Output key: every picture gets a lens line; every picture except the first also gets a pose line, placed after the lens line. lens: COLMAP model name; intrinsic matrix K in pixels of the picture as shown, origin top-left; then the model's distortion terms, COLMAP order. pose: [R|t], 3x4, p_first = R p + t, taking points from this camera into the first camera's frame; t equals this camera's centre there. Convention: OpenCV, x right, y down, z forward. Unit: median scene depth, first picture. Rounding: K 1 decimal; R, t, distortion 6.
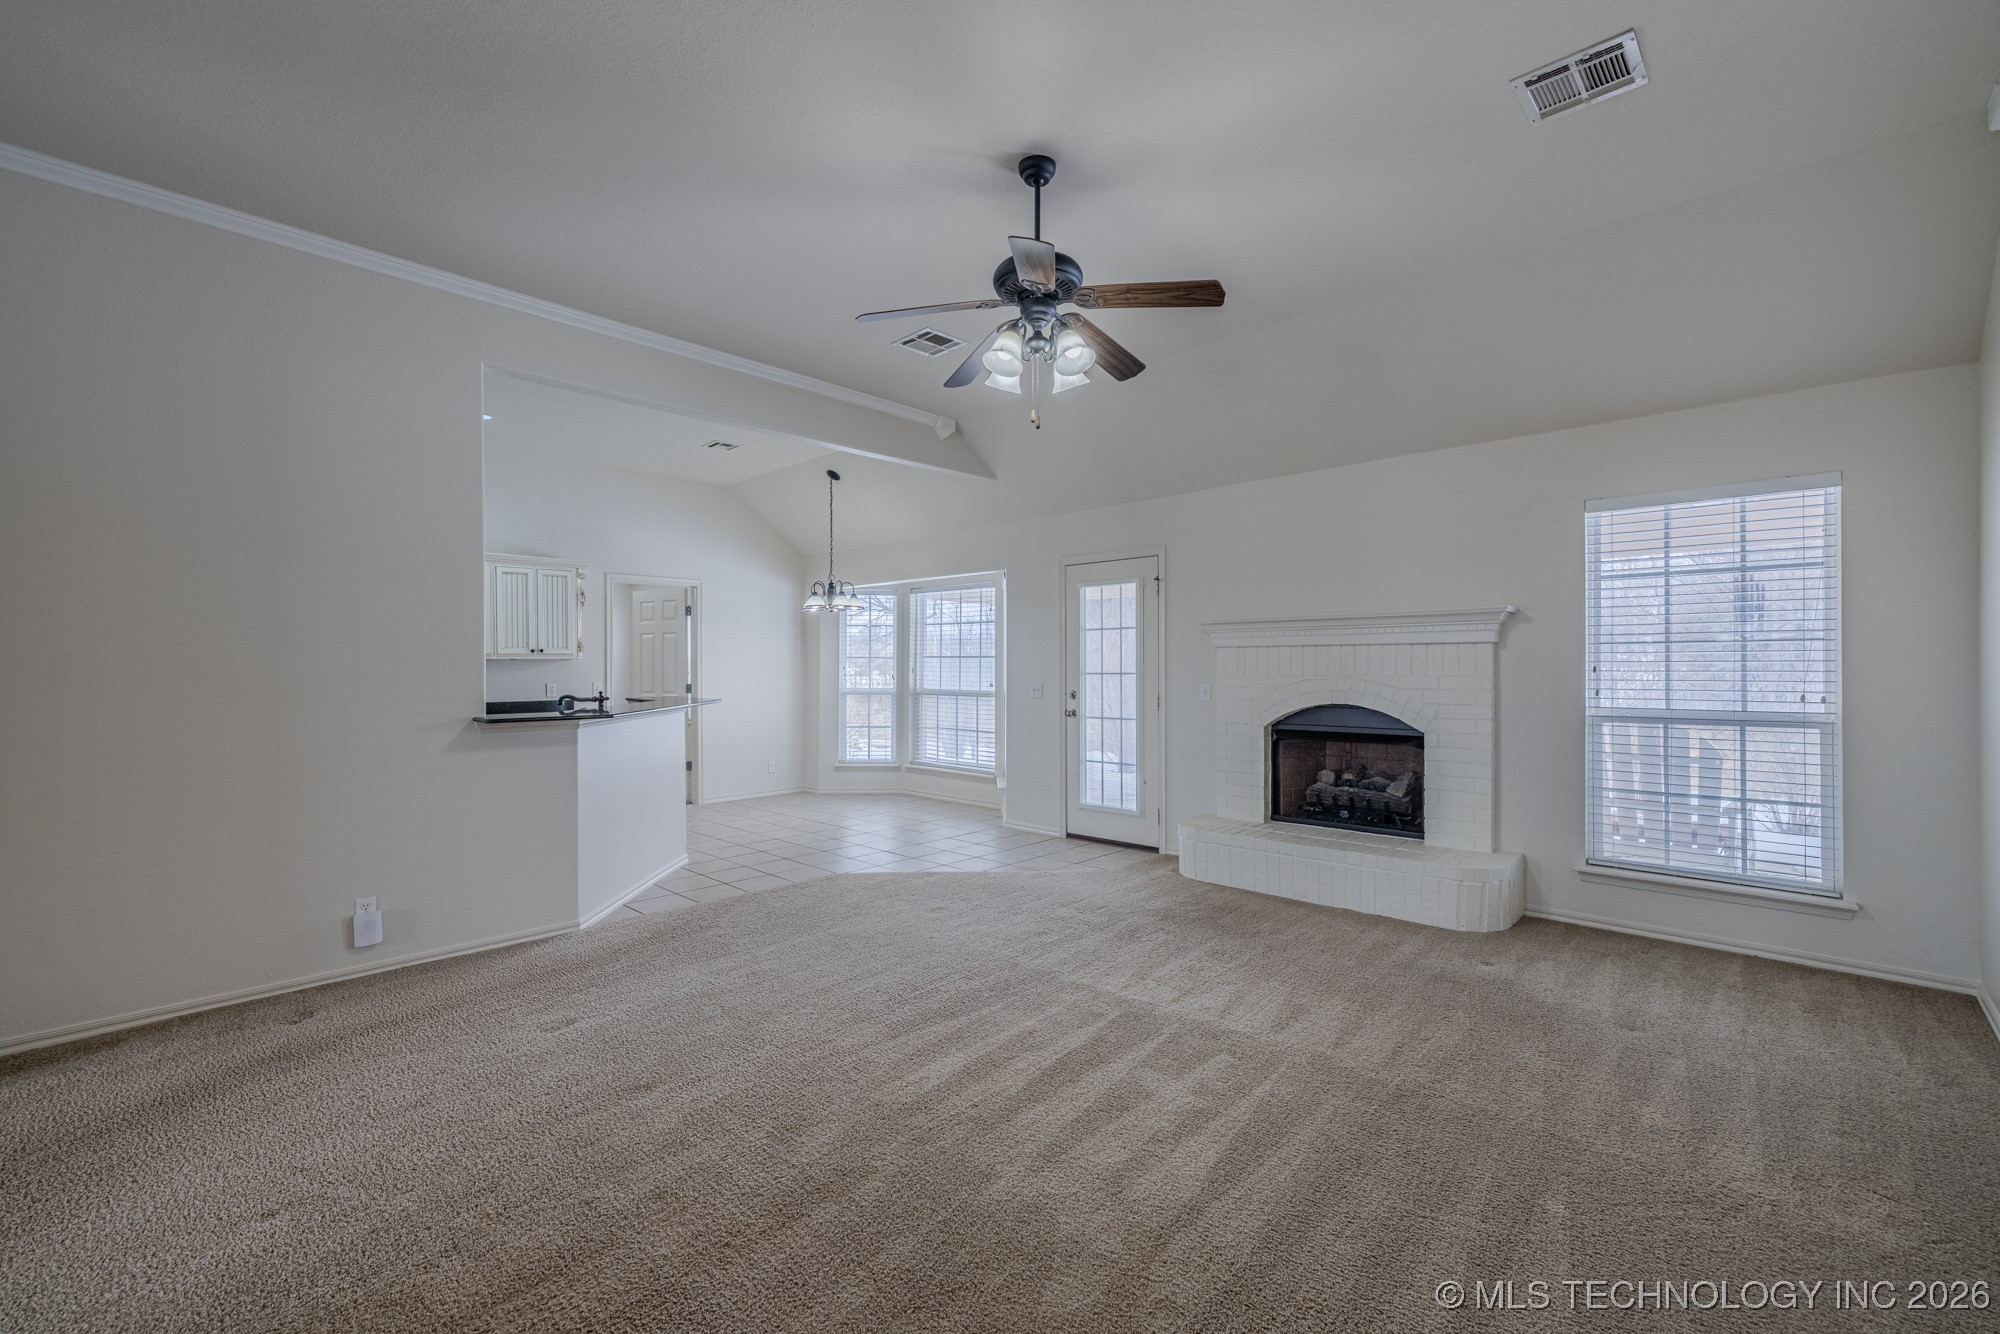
lens RADIAL K [[842.9, 0, 997.8], [0, 842.9, 665.9], [0, 0, 1]] dist [-0.000459, 0.002009]
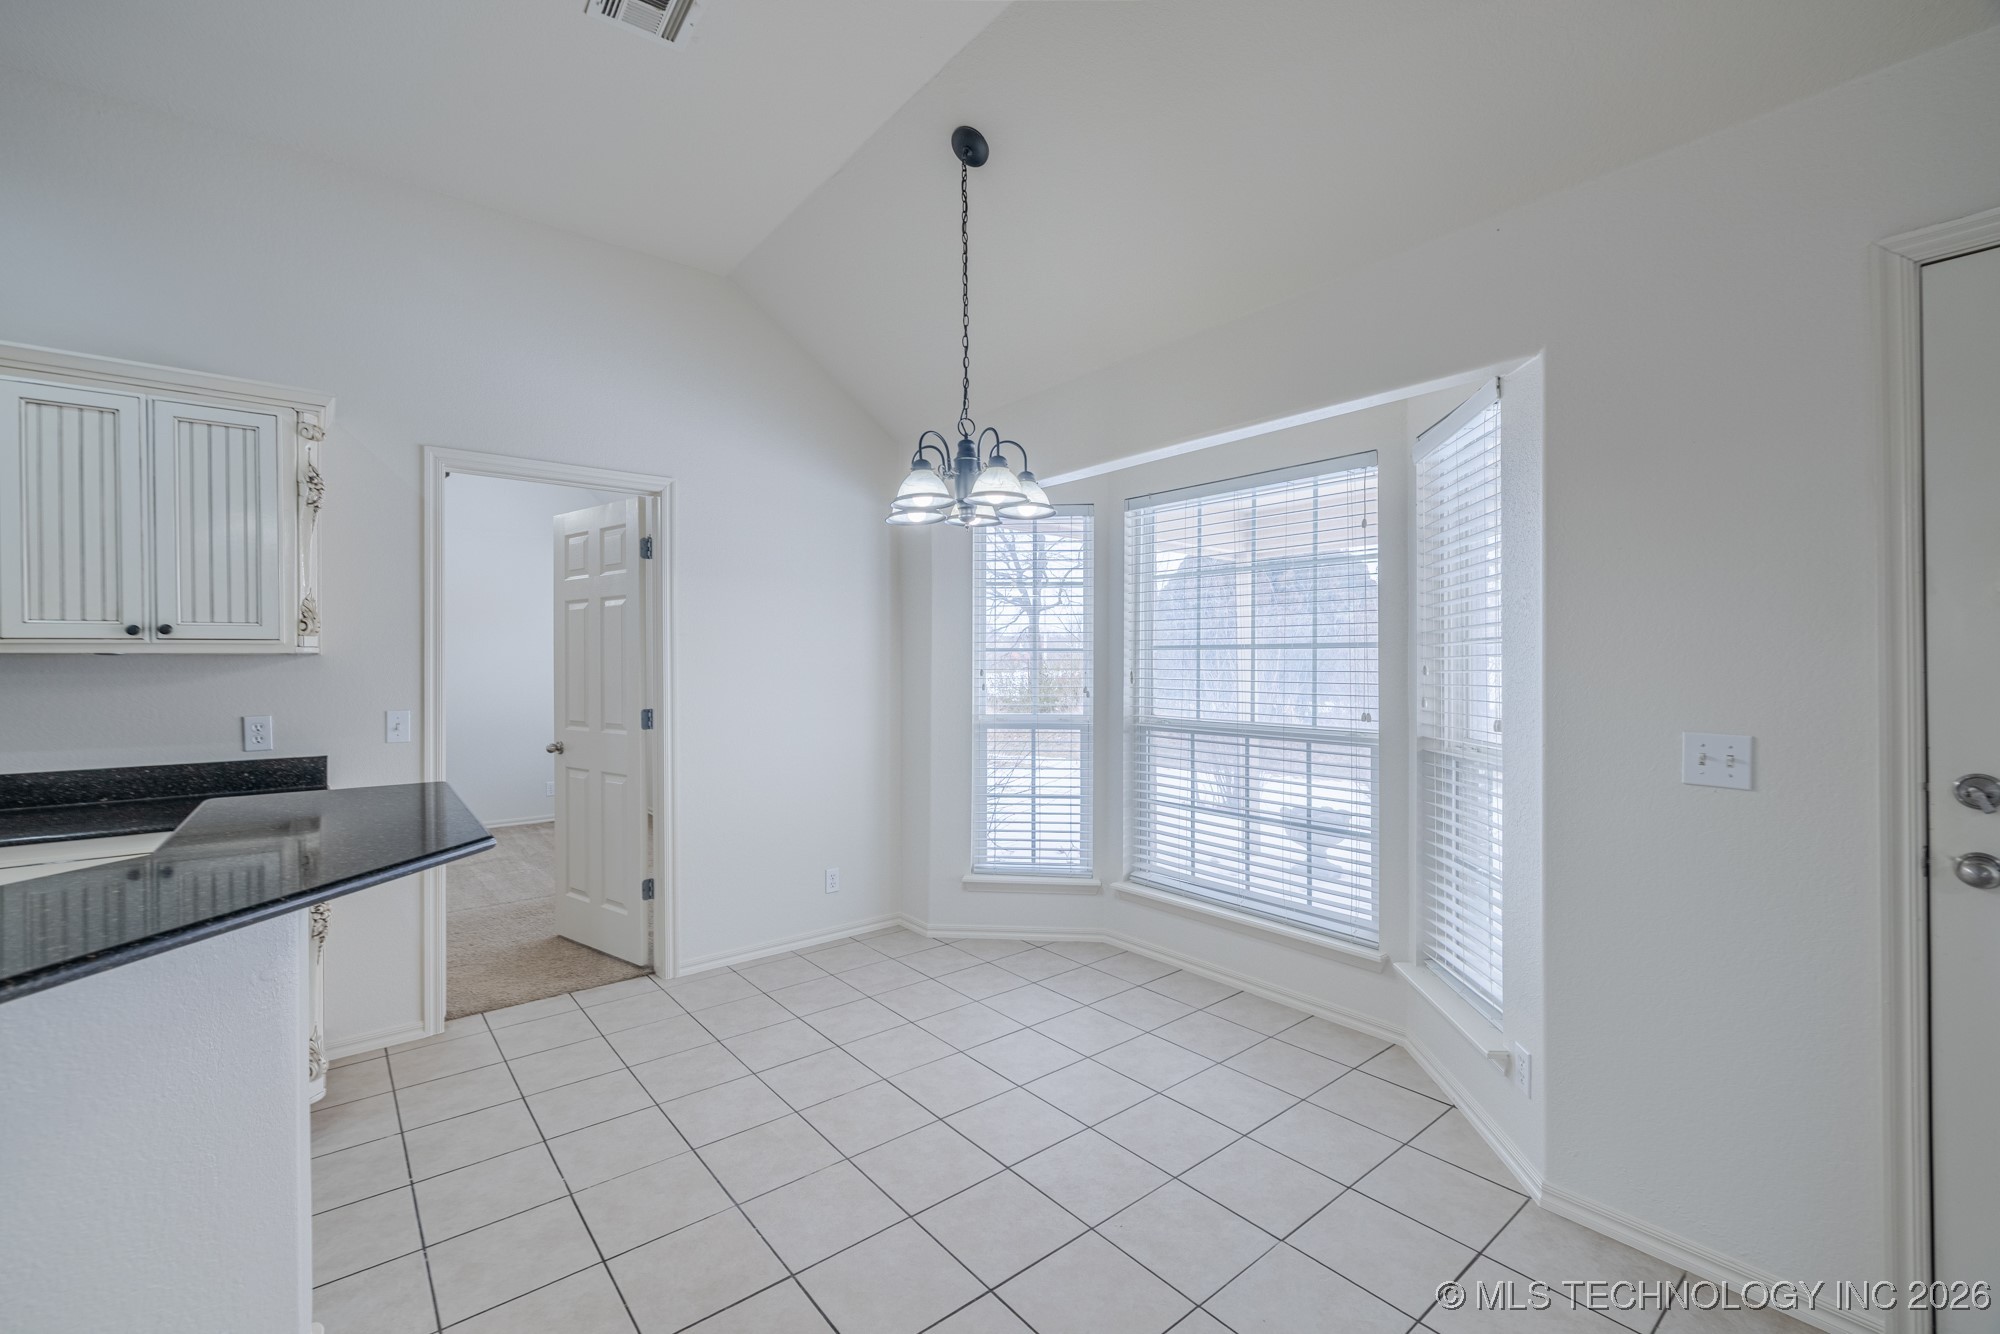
lens RADIAL K [[842.9, 0, 991.3], [0, 842.9, 663.1], [0, 0, 1]] dist [-0.000459, 0.002009]
pose [[0.991518, -0.002702, -0.129944, -0.202267], [0.002643, 0.999996, -0.000630, -0.003814], [0.129945, 0.000281, 0.991521, 0.929300]]
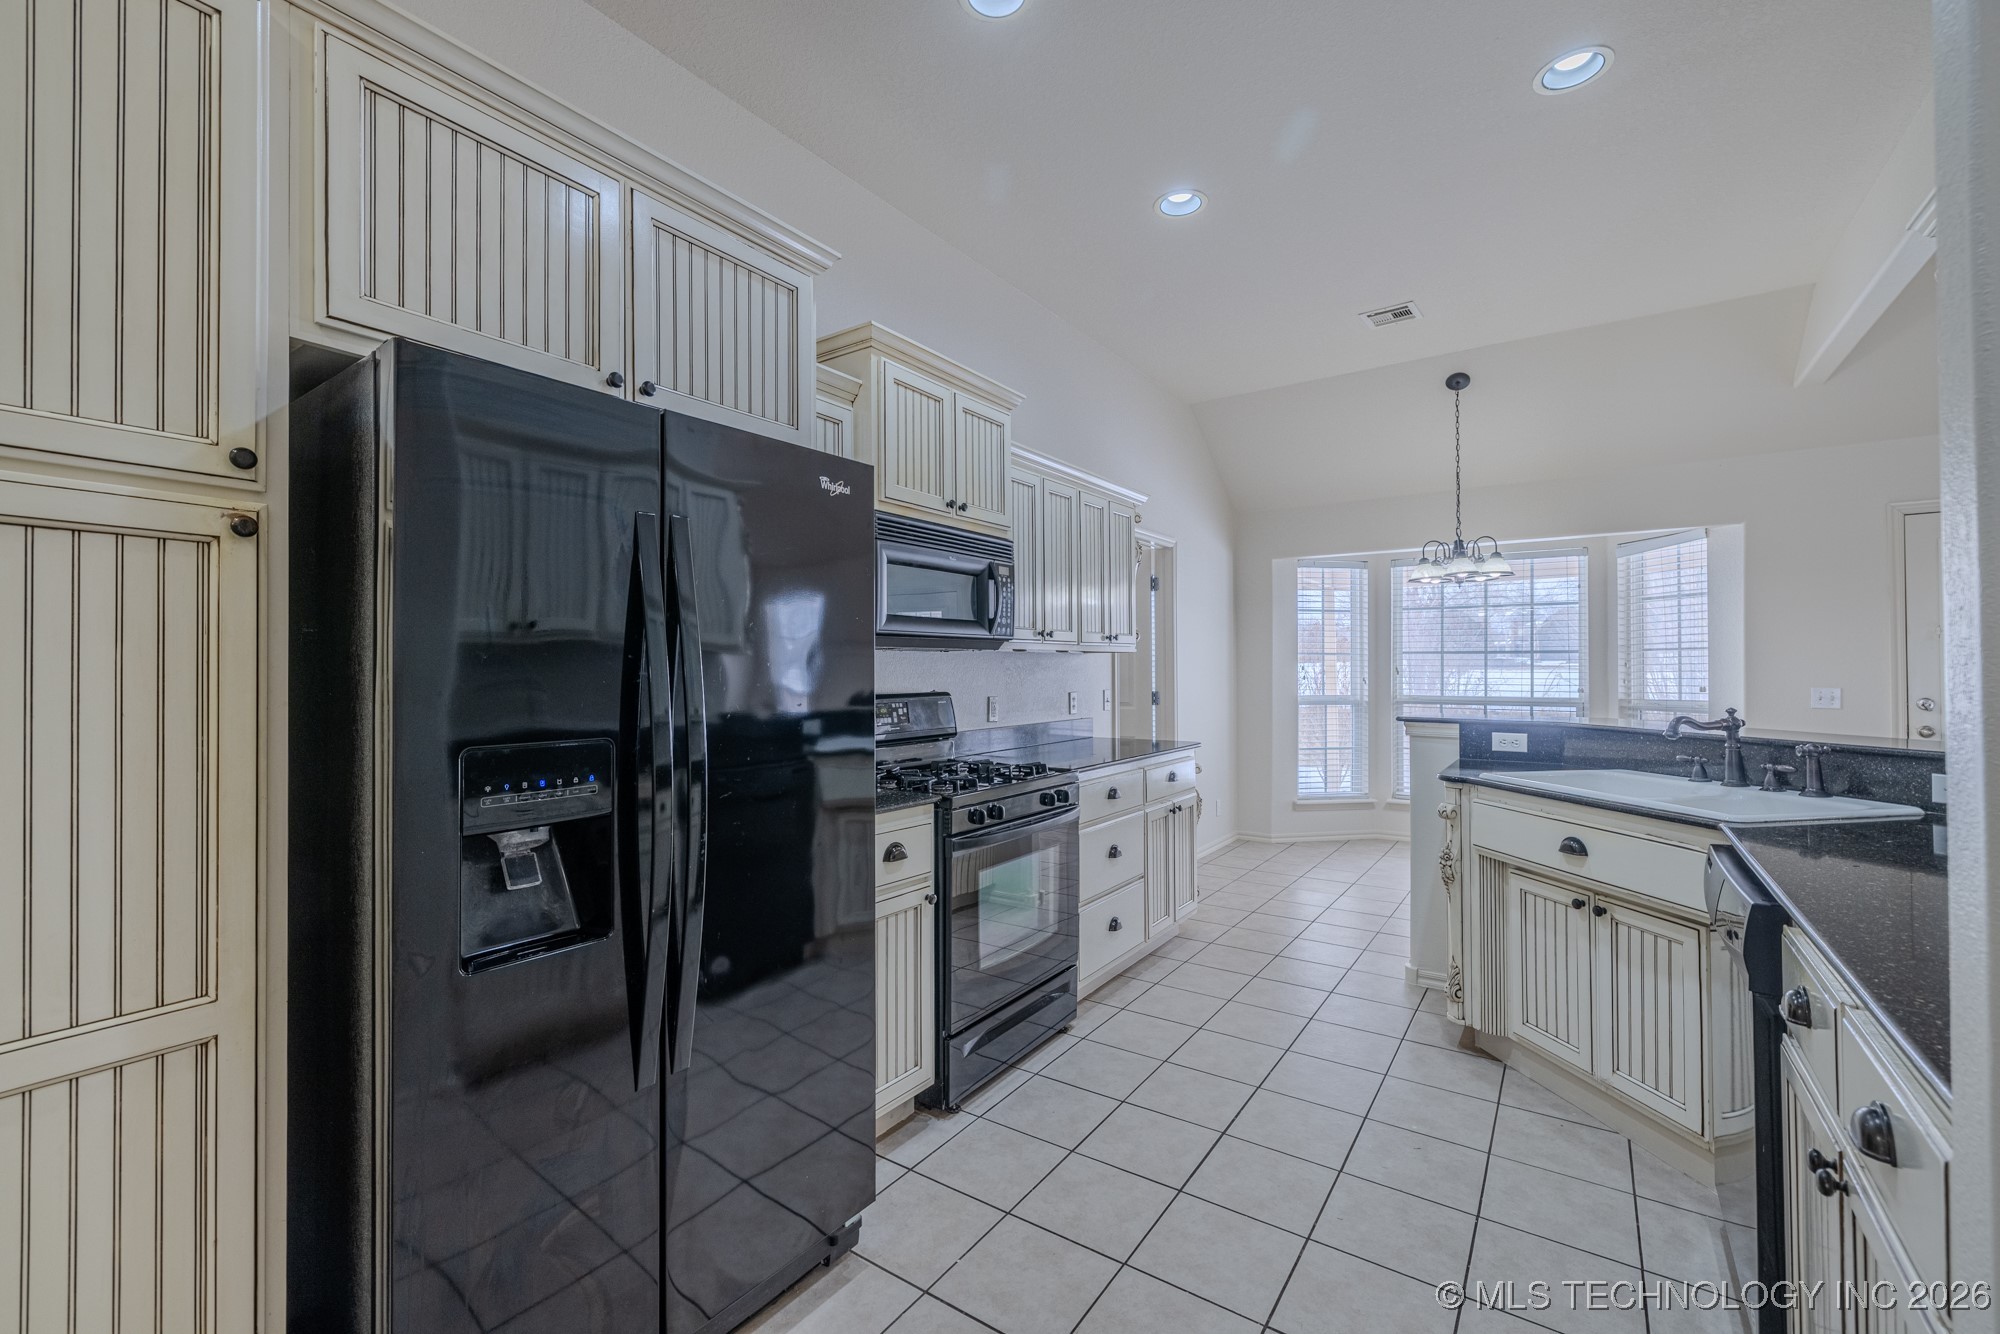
lens RADIAL K [[842.9, 0, 994.5], [0, 842.9, 659.7], [0, 0, 1]] dist [-0.000459, 0.002009]
pose [[0.987670, 0.002420, 0.156529, -0.967666], [-0.000543, 0.999927, -0.012030, 0.008309], [-0.156546, 0.011796, 0.987600, 0.571116]]
